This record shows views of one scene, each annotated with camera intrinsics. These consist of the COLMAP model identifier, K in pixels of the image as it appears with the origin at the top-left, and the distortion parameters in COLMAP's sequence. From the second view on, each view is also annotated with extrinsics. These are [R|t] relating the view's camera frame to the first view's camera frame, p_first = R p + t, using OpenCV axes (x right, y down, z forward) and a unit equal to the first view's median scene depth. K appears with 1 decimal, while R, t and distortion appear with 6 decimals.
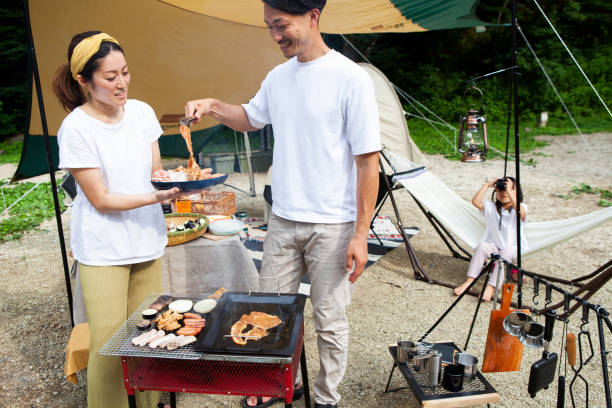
lens RADIAL K [[509.9, 0, 306.2], [0, 509.9, 201.4], [0, 0, 1]] dist [-0.018081, 0.012885]
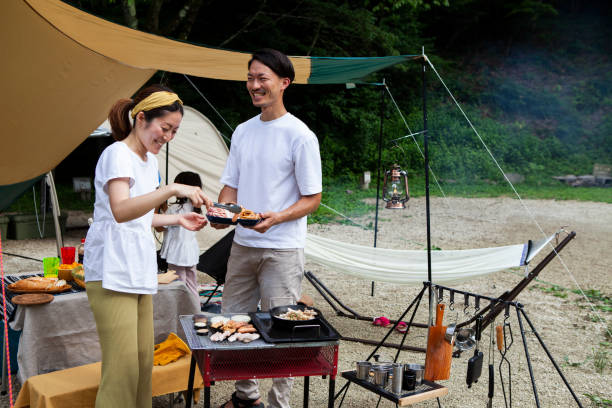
lens RADIAL K [[713.0, 0, 310.5], [0, 713.0, 199.7], [0, 0, 1]] dist [0.011903, 0.000000]
pose [[0.928432, 0.017576, 0.371086, -0.258519], [0.029632, 0.992194, -0.121133, 0.052697], [-0.370318, 0.123460, 0.920664, -0.243615]]
